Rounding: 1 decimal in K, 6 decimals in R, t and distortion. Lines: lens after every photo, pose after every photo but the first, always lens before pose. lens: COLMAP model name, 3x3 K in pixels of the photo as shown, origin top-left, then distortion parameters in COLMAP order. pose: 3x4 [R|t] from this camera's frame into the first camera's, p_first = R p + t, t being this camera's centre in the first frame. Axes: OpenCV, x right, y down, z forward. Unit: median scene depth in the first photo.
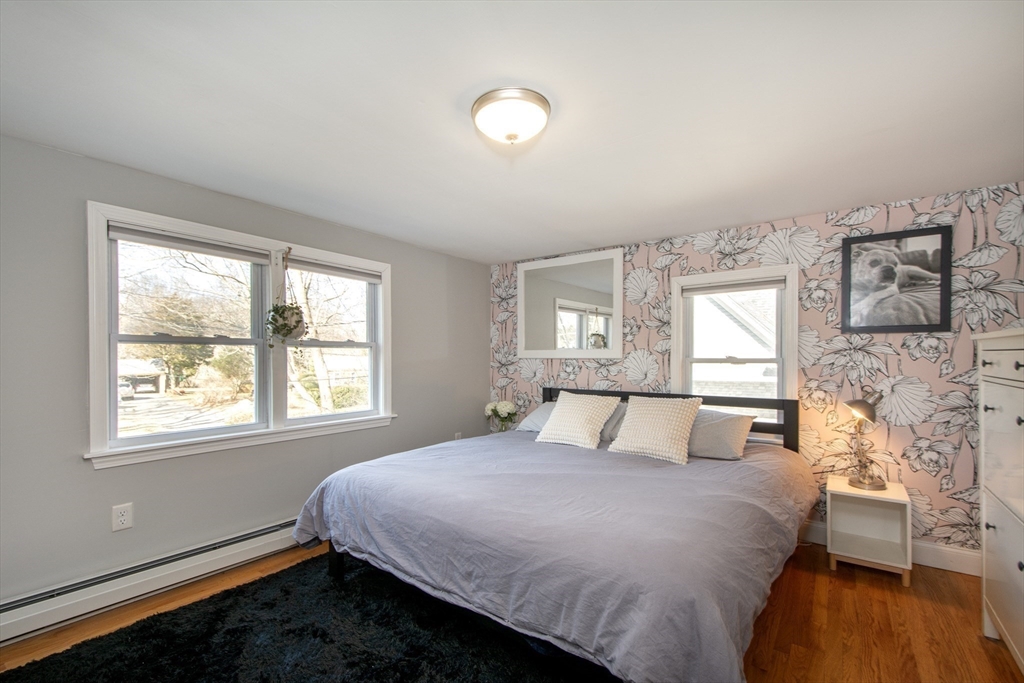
lens RADIAL K [[450.3, 0, 514.2], [0, 450.3, 352.9], [0, 0, 1]] dist [-0.002248, -0.001282]
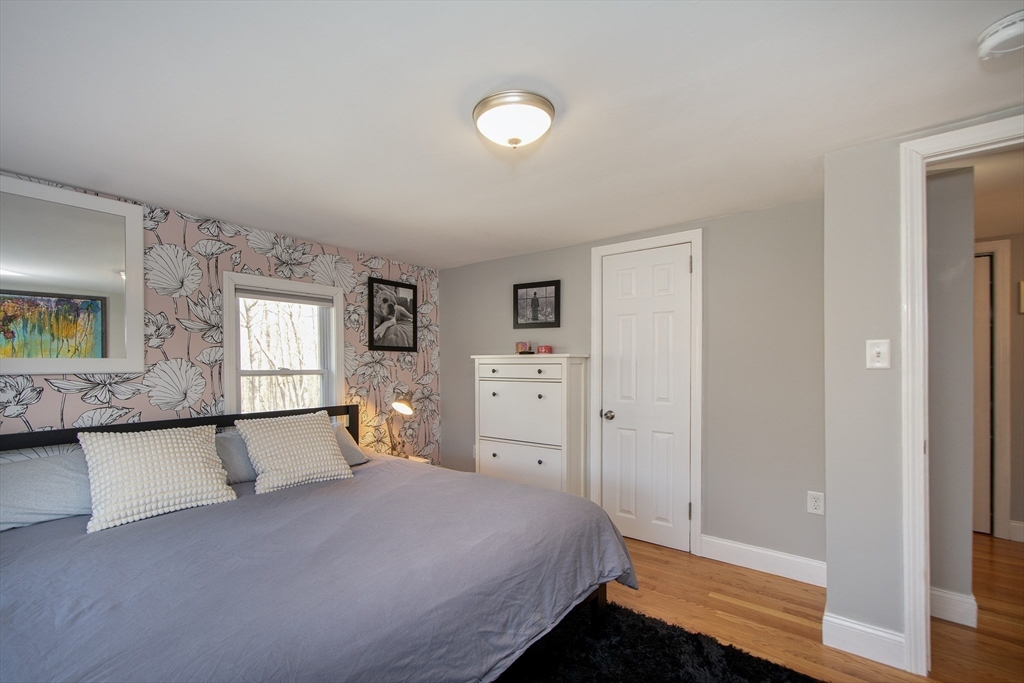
lens RADIAL K [[450.3, 0, 517.0], [0, 450.3, 363.4], [0, 0, 1]] dist [-0.002248, -0.001282]
pose [[-0.016552, 0.010195, 0.999811, -0.566915], [0.001084, 0.999948, -0.010178, 0.008484], [-0.999862, 0.000915, -0.016562, 0.596015]]
